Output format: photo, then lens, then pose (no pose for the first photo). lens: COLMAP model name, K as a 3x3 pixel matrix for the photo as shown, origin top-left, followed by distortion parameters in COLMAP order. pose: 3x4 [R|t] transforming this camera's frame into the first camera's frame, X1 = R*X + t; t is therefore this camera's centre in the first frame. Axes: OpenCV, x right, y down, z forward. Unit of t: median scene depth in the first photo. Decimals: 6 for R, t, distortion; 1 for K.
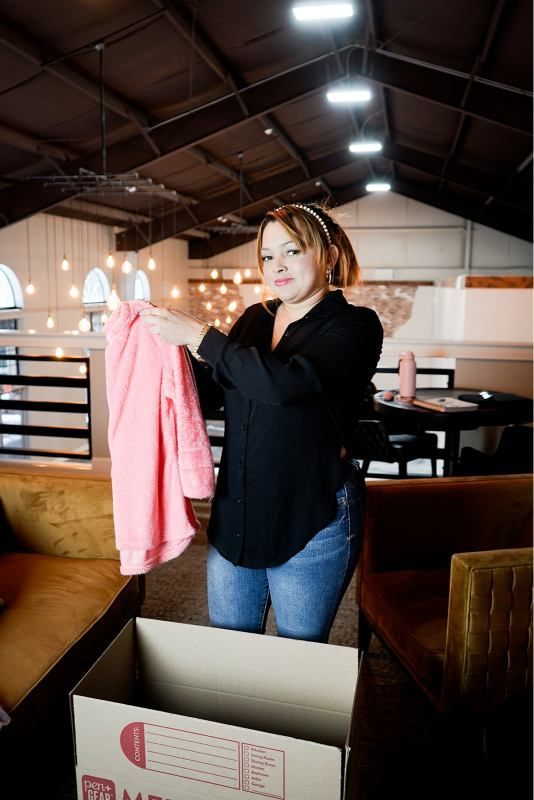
lens RADIAL K [[711.9, 0, 252.0], [0, 711.9, 420.3], [0, 0, 1]] dist [-0.023702, 0.010634]
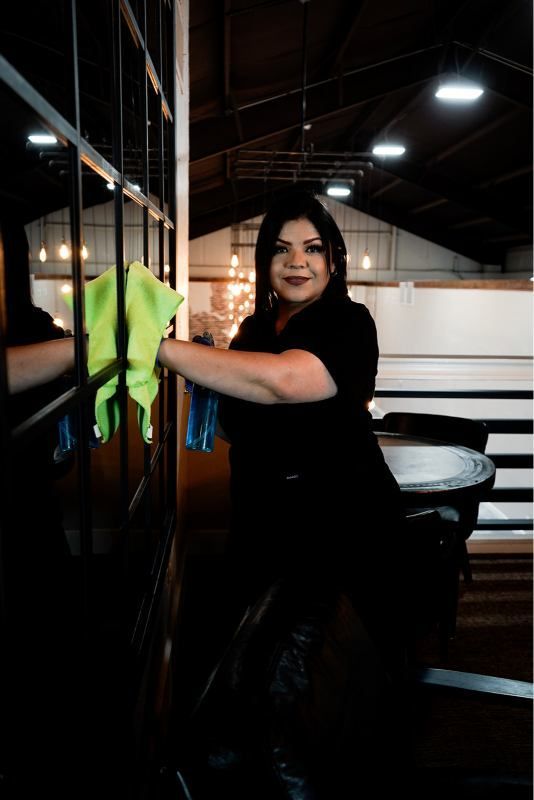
lens RADIAL K [[642.7, 0, 266.0], [0, 642.7, 401.1], [0, 0, 1]] dist [-0.011882, 0.004522]
pose [[0.961200, -0.037012, 0.273358, -0.267508], [0.038546, 0.999257, -0.000239, -0.029381], [-0.273146, 0.010766, 0.961912, 0.156901]]
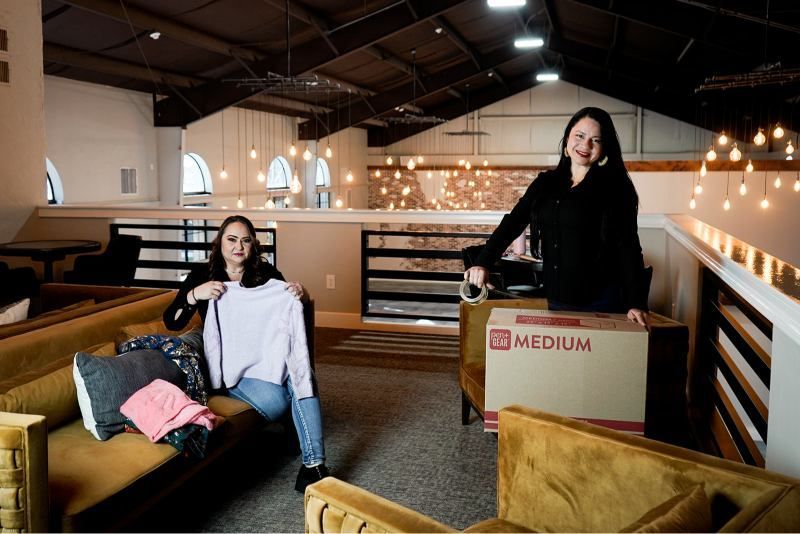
lens RADIAL K [[738.0, 0, 397.8], [0, 738.0, 251.6], [0, 0, 1]] dist [-0.001525, 0.000000]
pose [[0.998637, -0.001250, -0.052178, 0.018001], [-0.002920, 0.996809, -0.079767, 0.019116], [0.052111, 0.079810, 0.995447, -0.093957]]
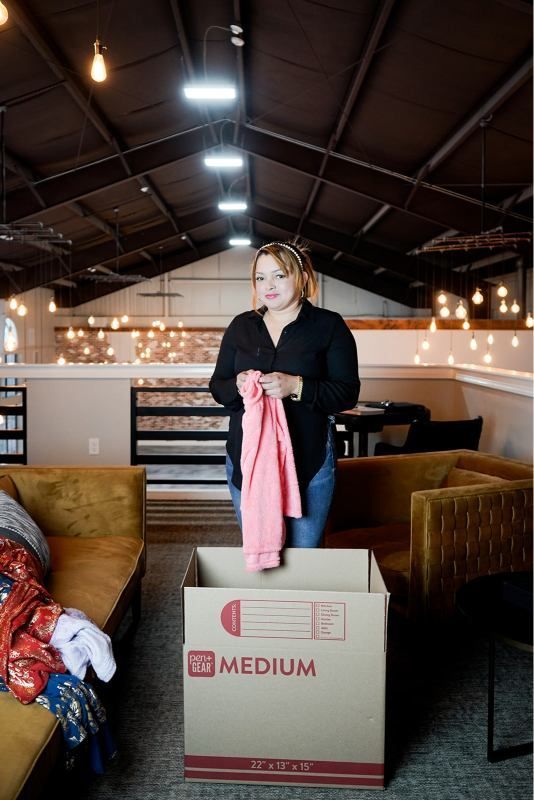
lens RADIAL K [[711.9, 0, 261.5], [0, 711.9, 371.0], [0, 0, 1]] dist [-0.023702, 0.010634]
pose [[0.975901, -0.015966, 0.217627, -0.039605], [0.045816, 0.990081, -0.132814, 0.016348], [-0.213348, 0.139584, 0.966953, -0.041024]]
